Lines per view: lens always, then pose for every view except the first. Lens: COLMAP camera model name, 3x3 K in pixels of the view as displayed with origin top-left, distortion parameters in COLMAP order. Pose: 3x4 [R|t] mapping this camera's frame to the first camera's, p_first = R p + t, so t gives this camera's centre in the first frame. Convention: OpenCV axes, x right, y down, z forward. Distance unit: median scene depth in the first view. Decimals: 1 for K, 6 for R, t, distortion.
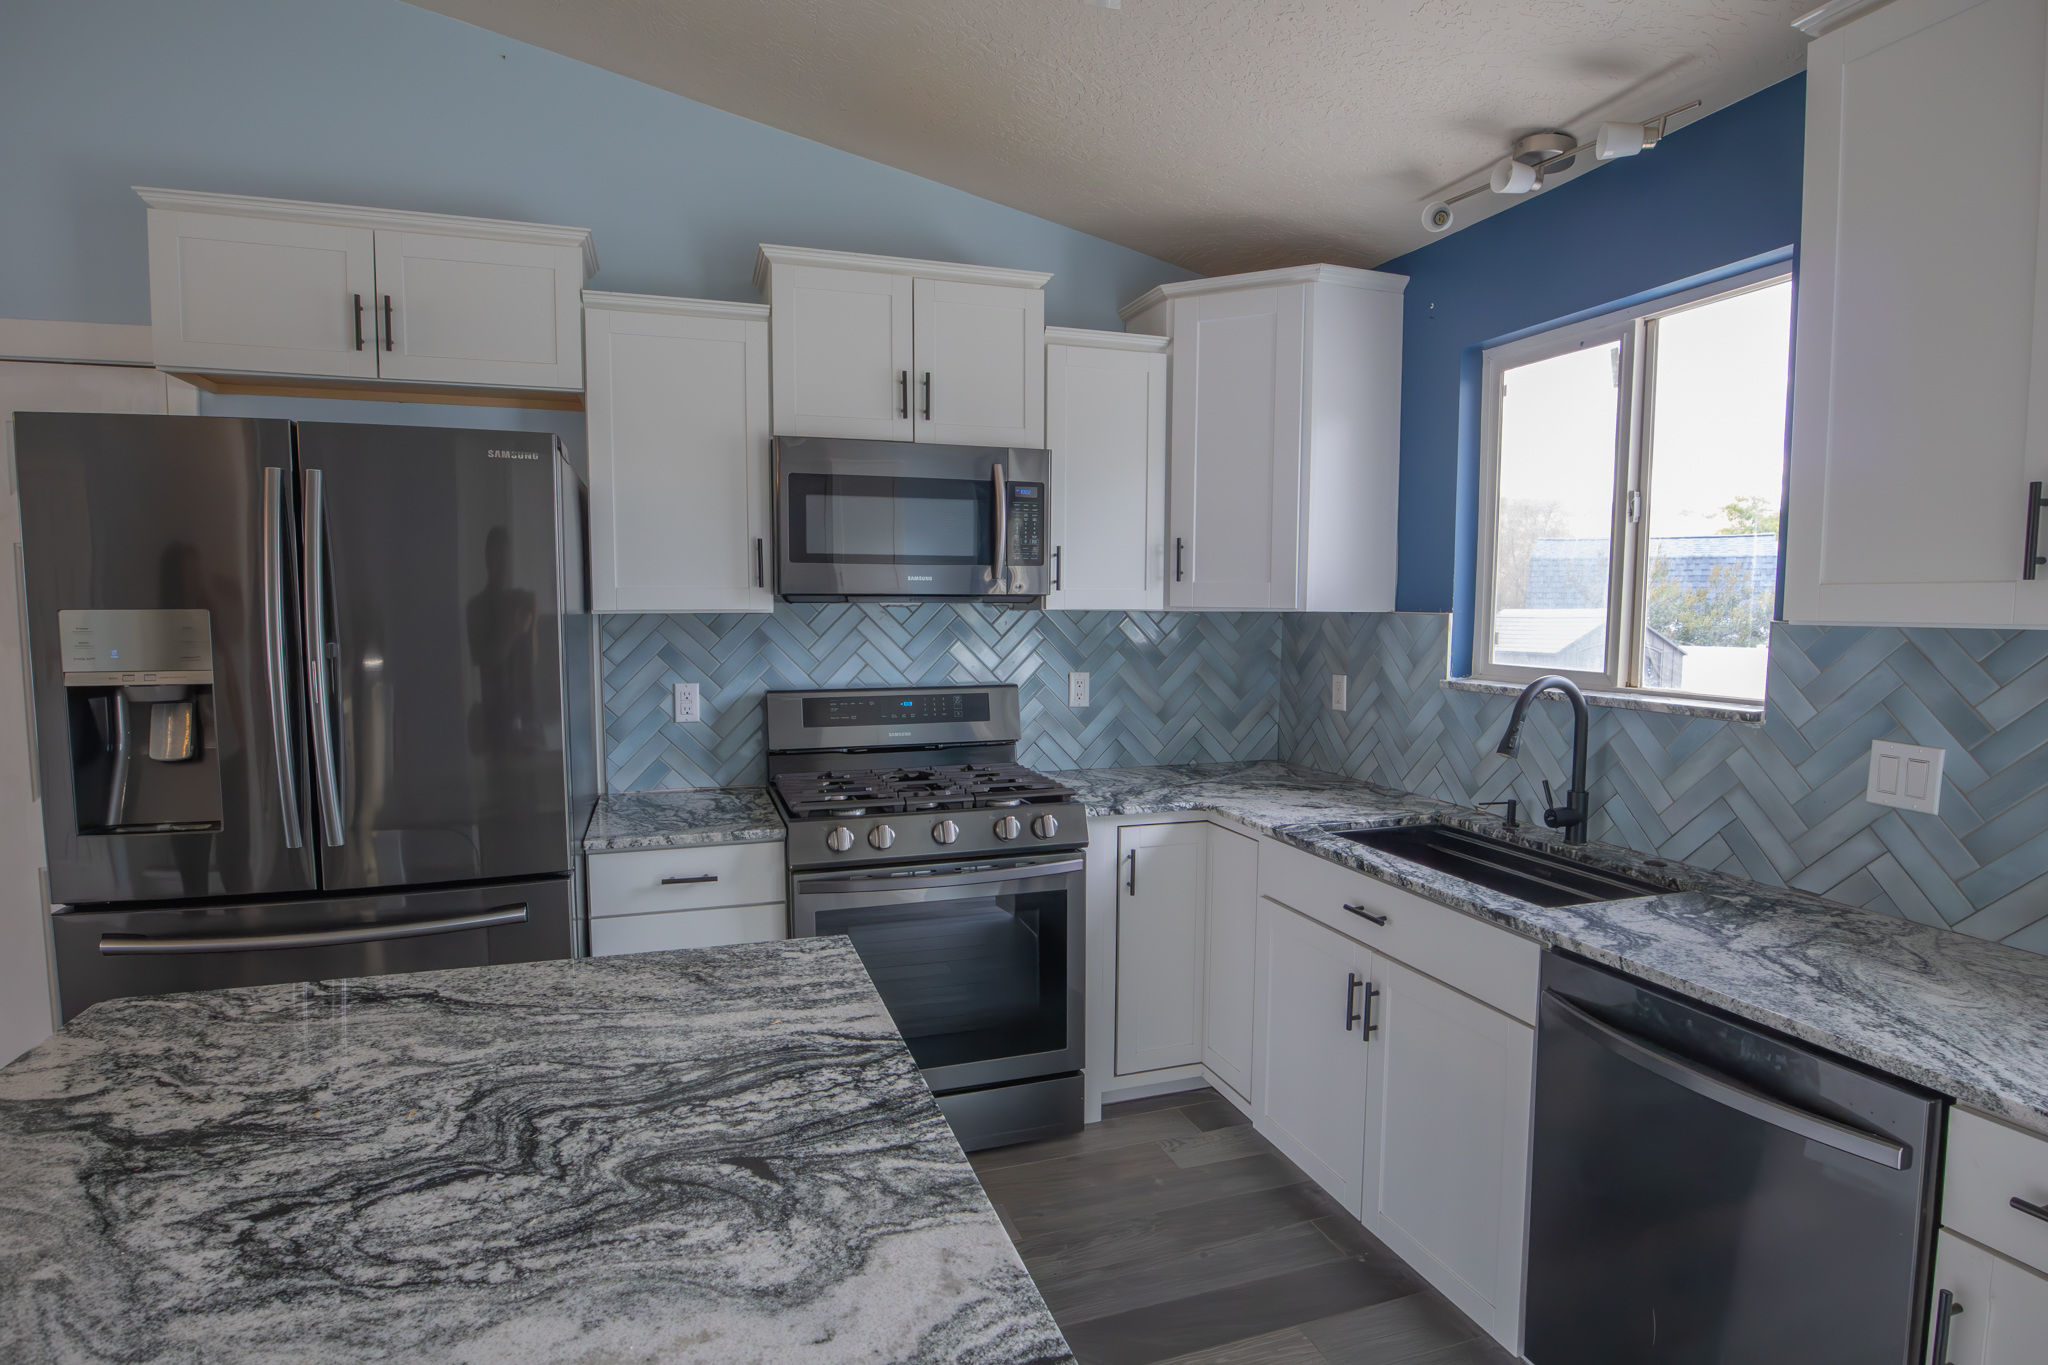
lens RADIAL K [[1058.9, 0, 1030.8], [0, 1058.9, 707.4], [0, 0, 1]] dist [-0.046066, 0.016071]
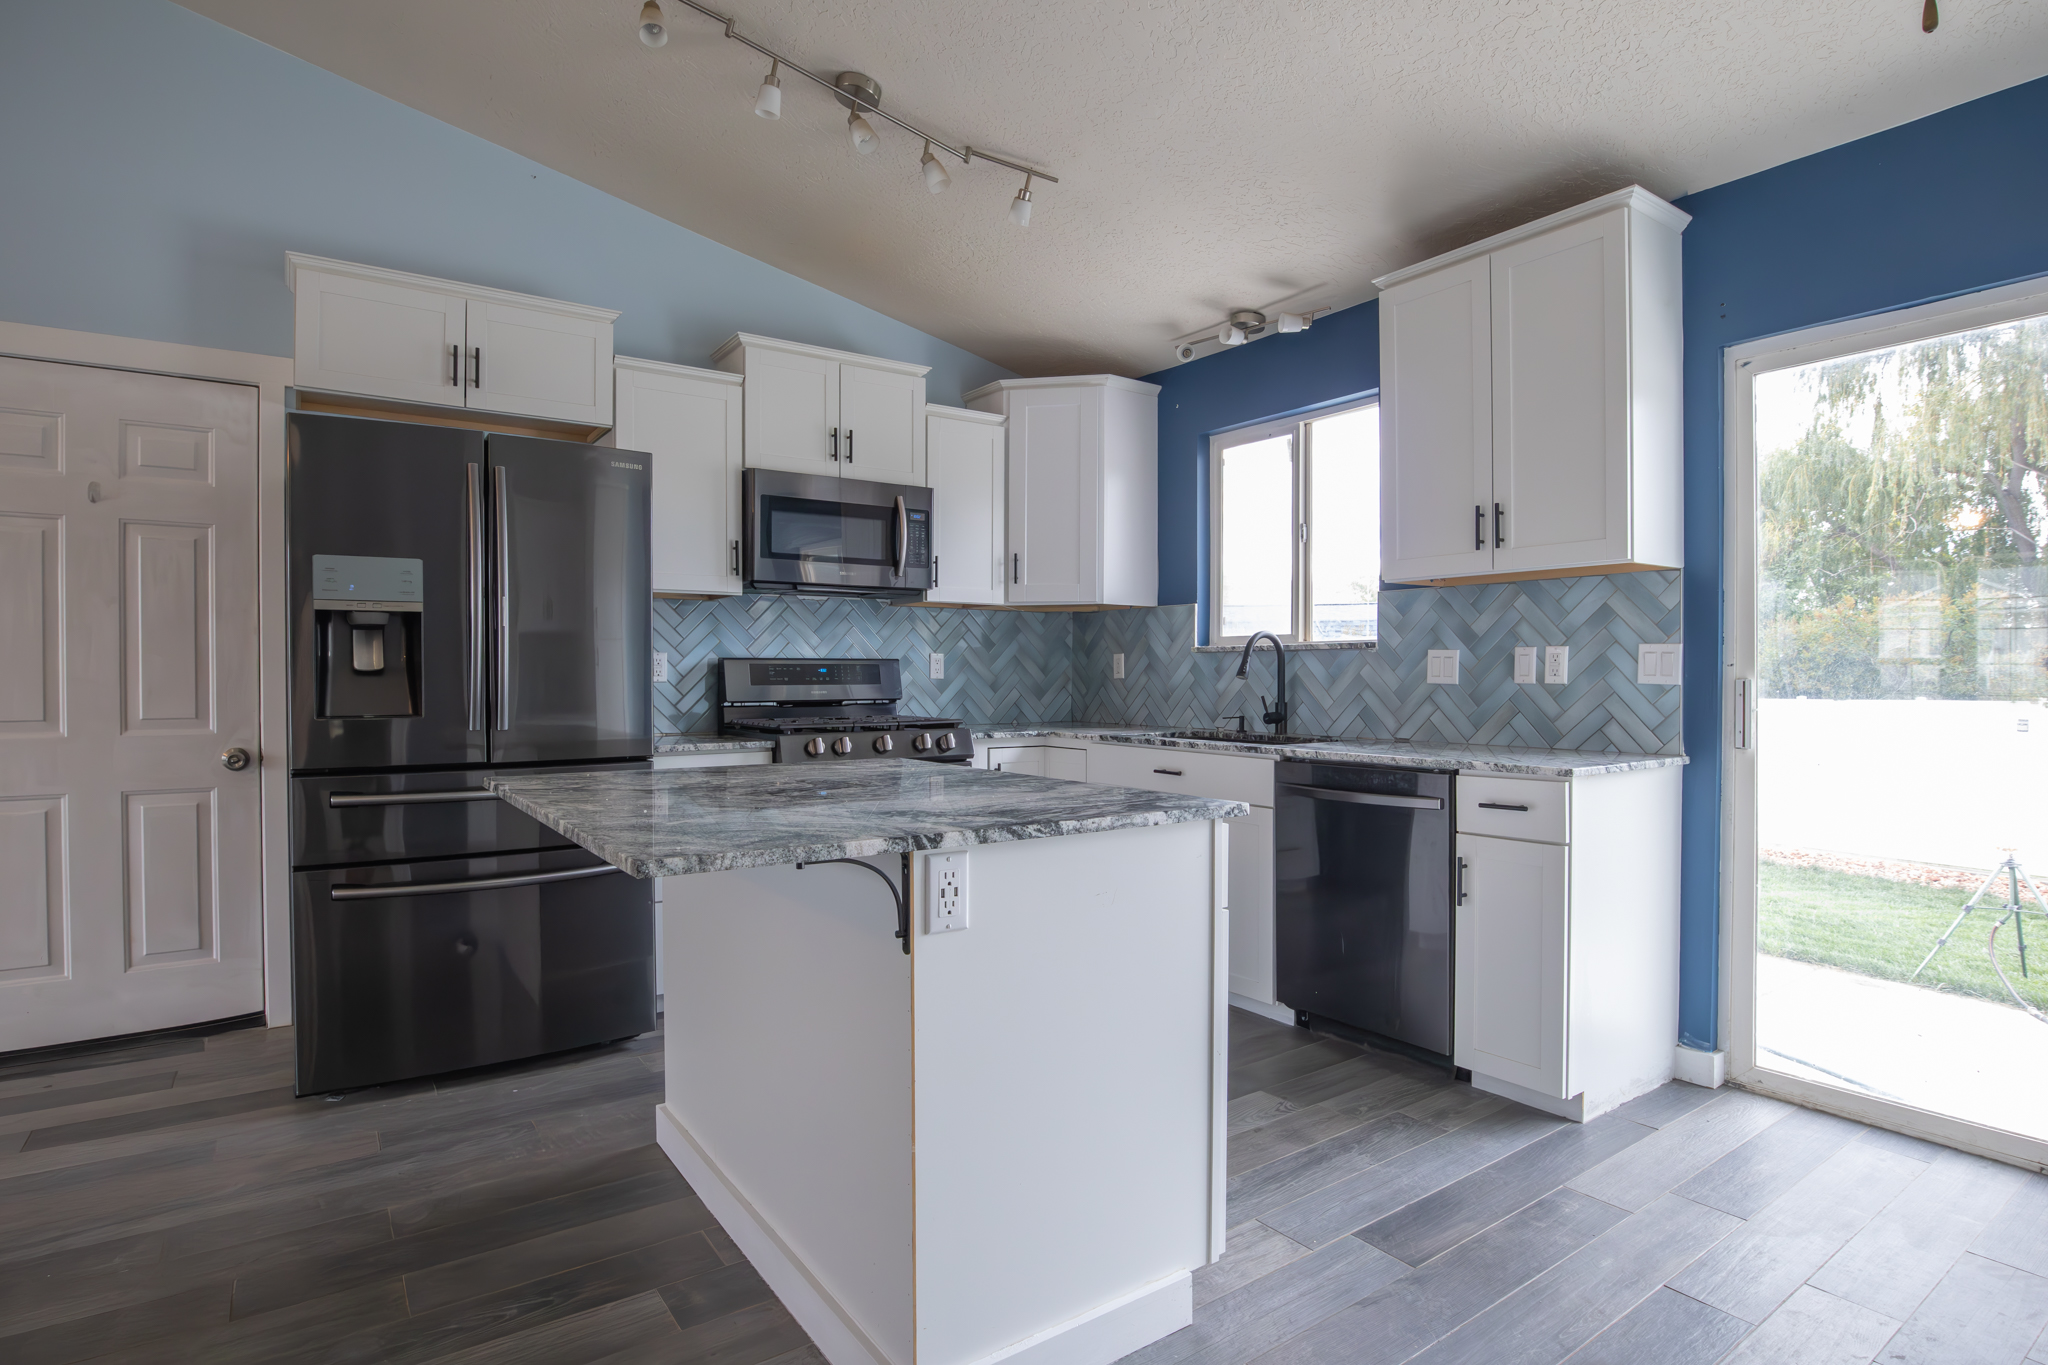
lens RADIAL K [[1058.9, 0, 1030.8], [0, 1058.9, 707.4], [0, 0, 1]] dist [-0.046066, 0.016071]
pose [[0.958316, -0.012242, 0.285449, -0.278898], [0.031156, 0.997601, -0.061814, 0.151949], [-0.284008, 0.068130, 0.956398, -0.404359]]
